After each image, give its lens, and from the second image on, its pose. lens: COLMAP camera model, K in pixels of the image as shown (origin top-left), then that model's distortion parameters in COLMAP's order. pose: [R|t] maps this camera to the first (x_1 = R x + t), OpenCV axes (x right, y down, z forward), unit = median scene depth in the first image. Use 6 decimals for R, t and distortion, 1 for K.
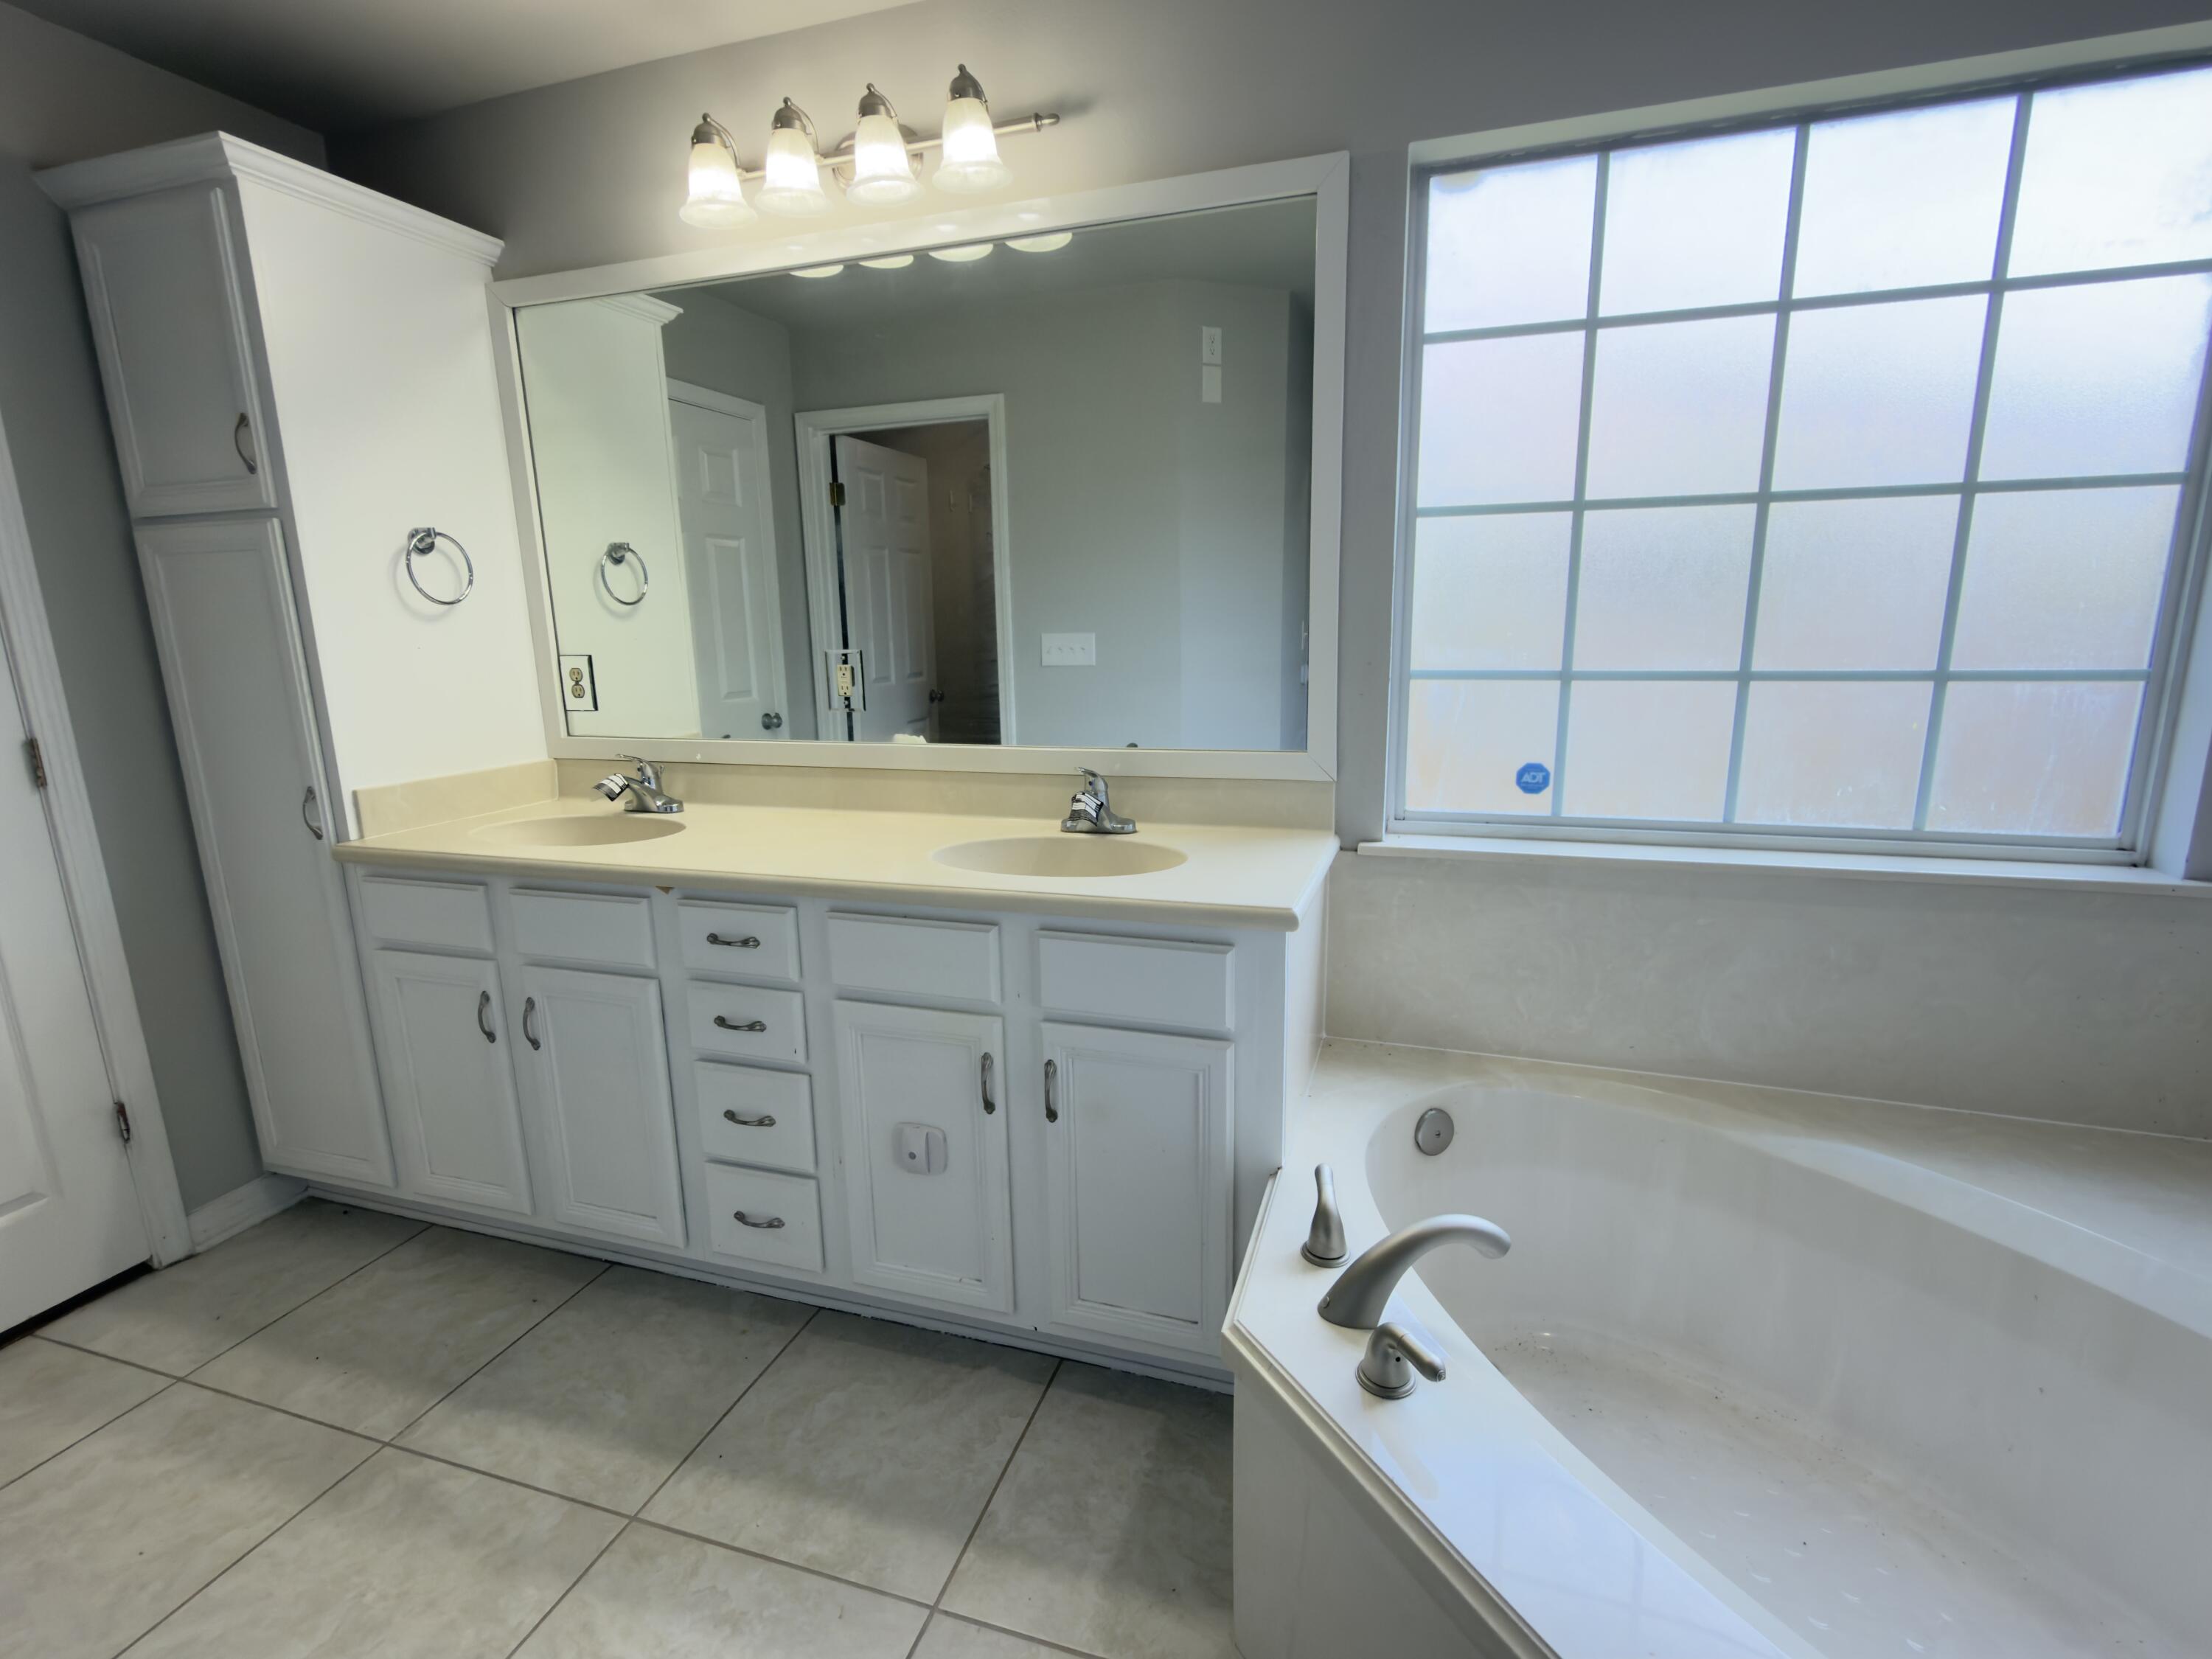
lens RADIAL K [[1022.6, 0, 1105.2], [0, 1022.6, 840.1], [0, 0, 1]] dist [-0.003100, 0.000116]
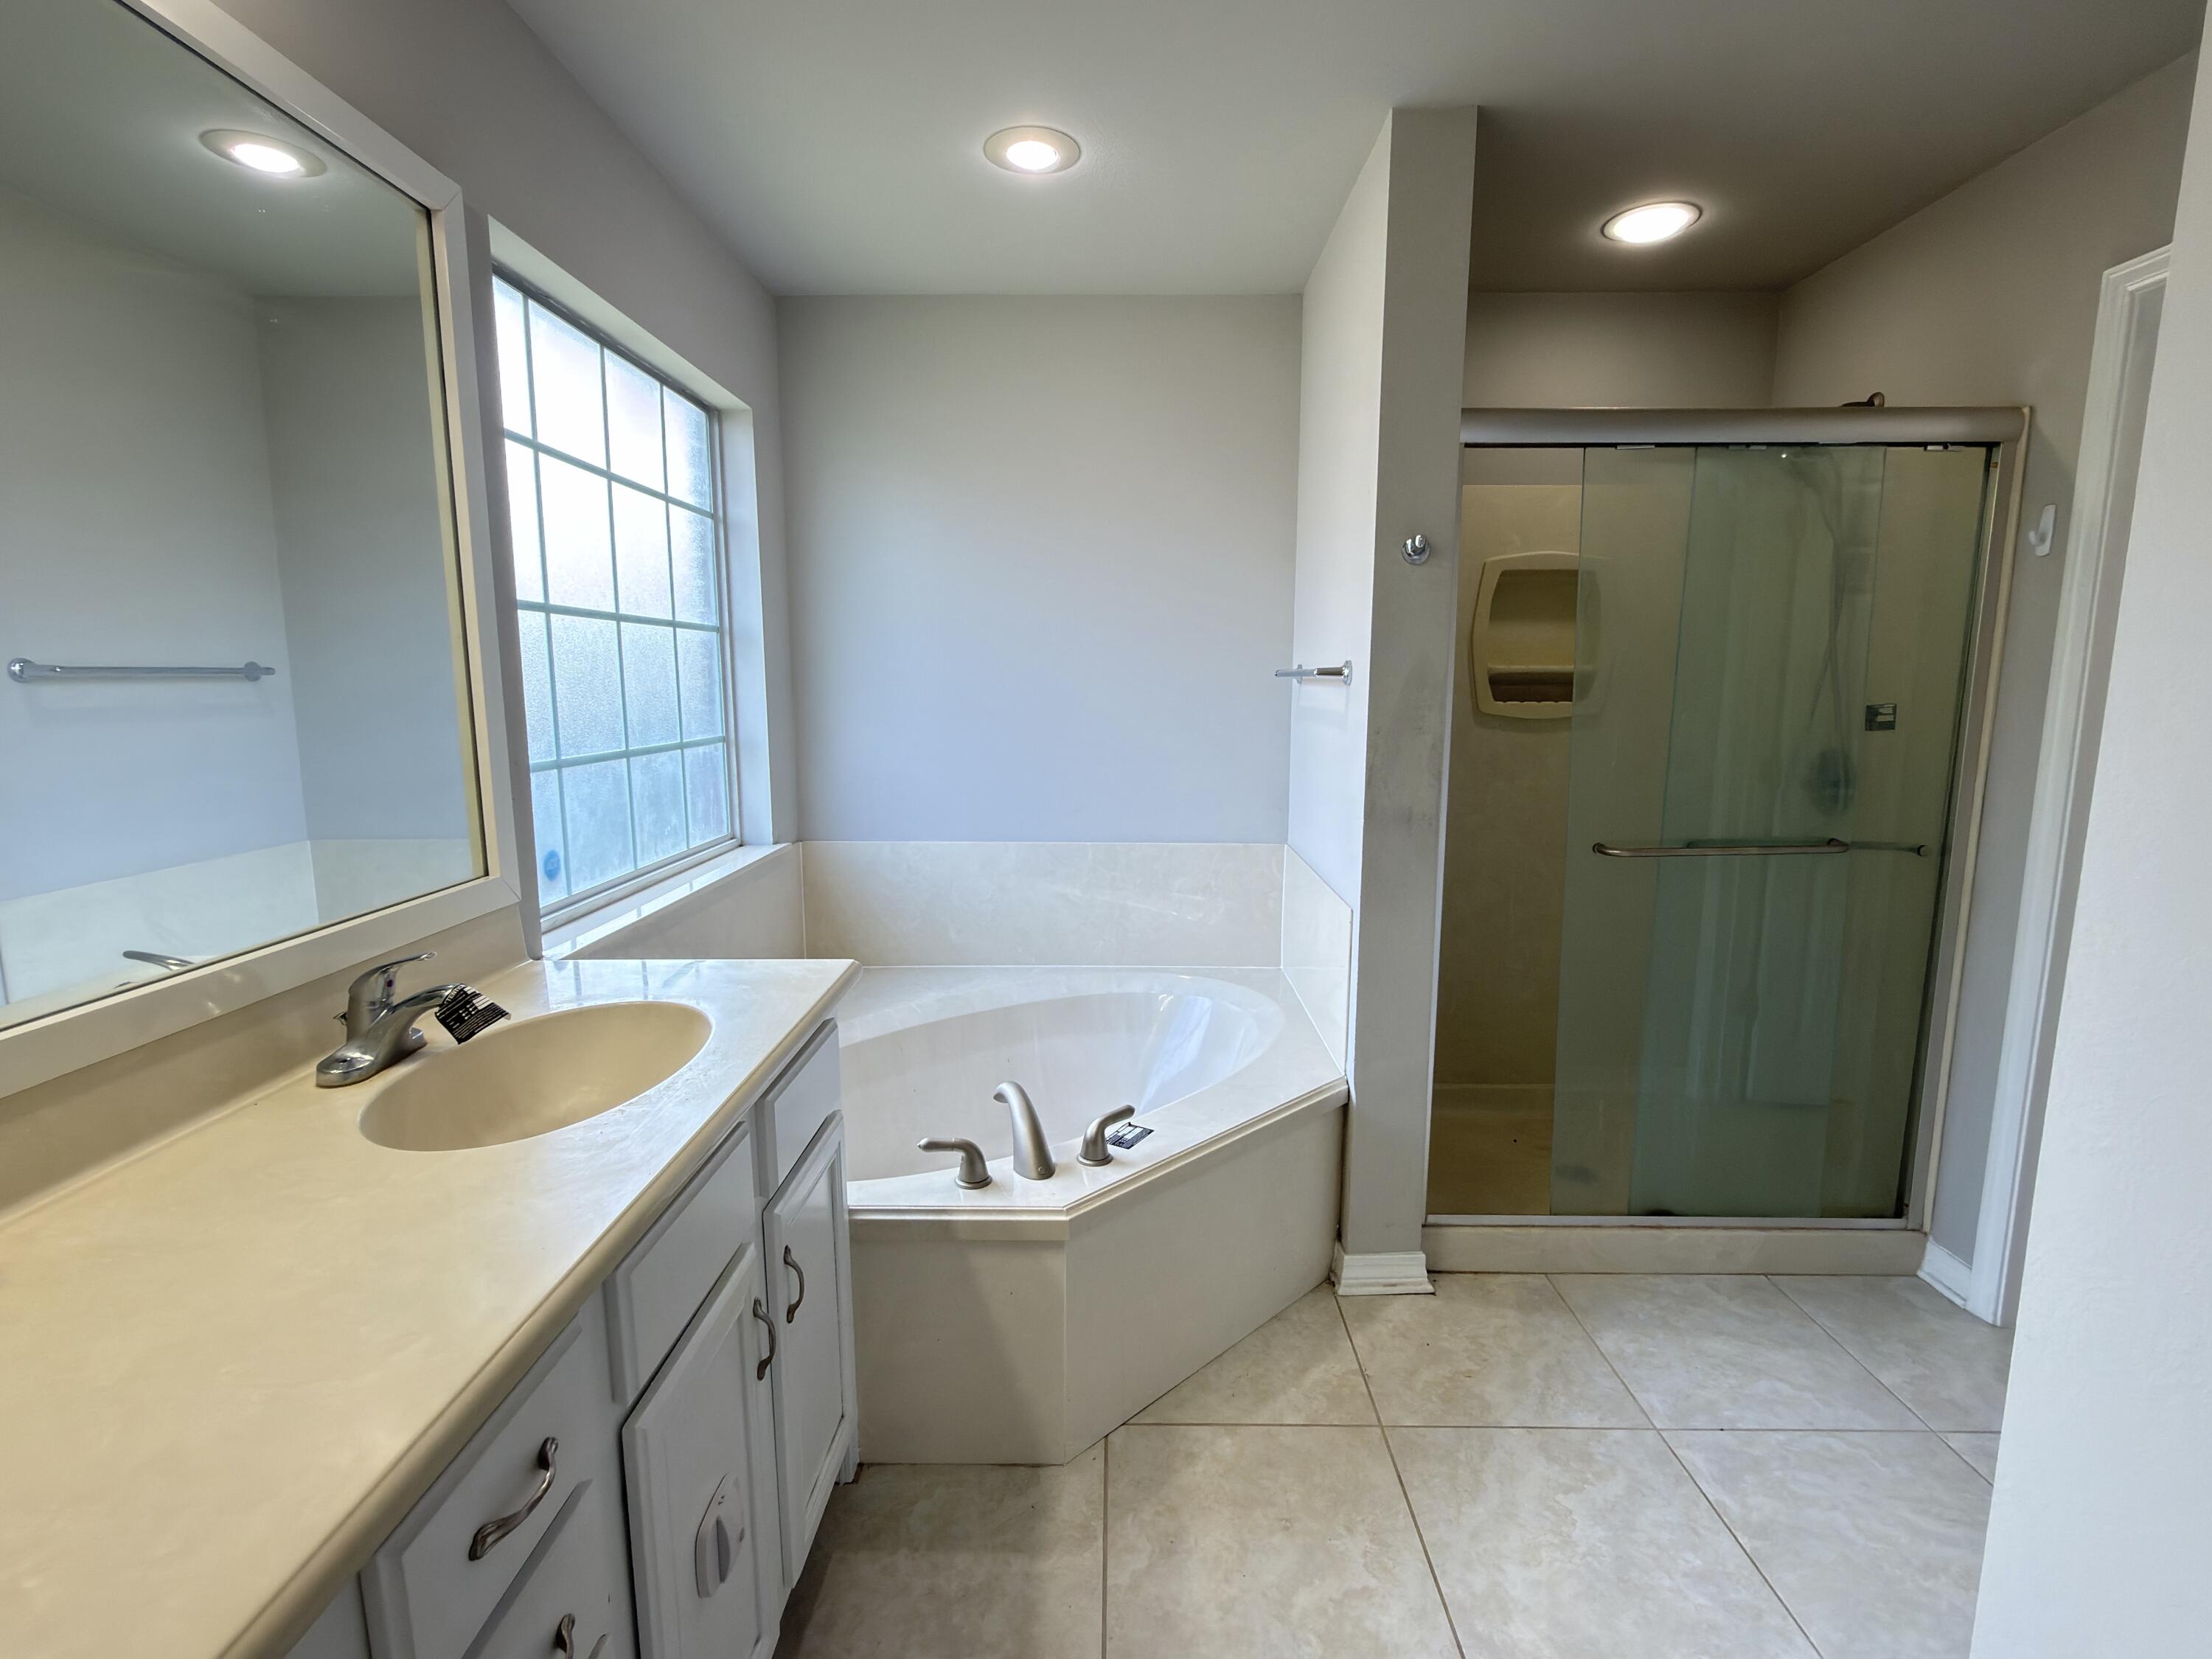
lens RADIAL K [[1022.6, 0, 1104.6], [0, 1022.6, 826.6], [0, 0, 1]] dist [-0.003100, 0.000116]
pose [[-0.294834, -0.122263, 0.947694, -0.935521], [0.199251, 0.962113, 0.186111, -0.233692], [-0.934544, 0.243701, -0.259303, 0.961347]]
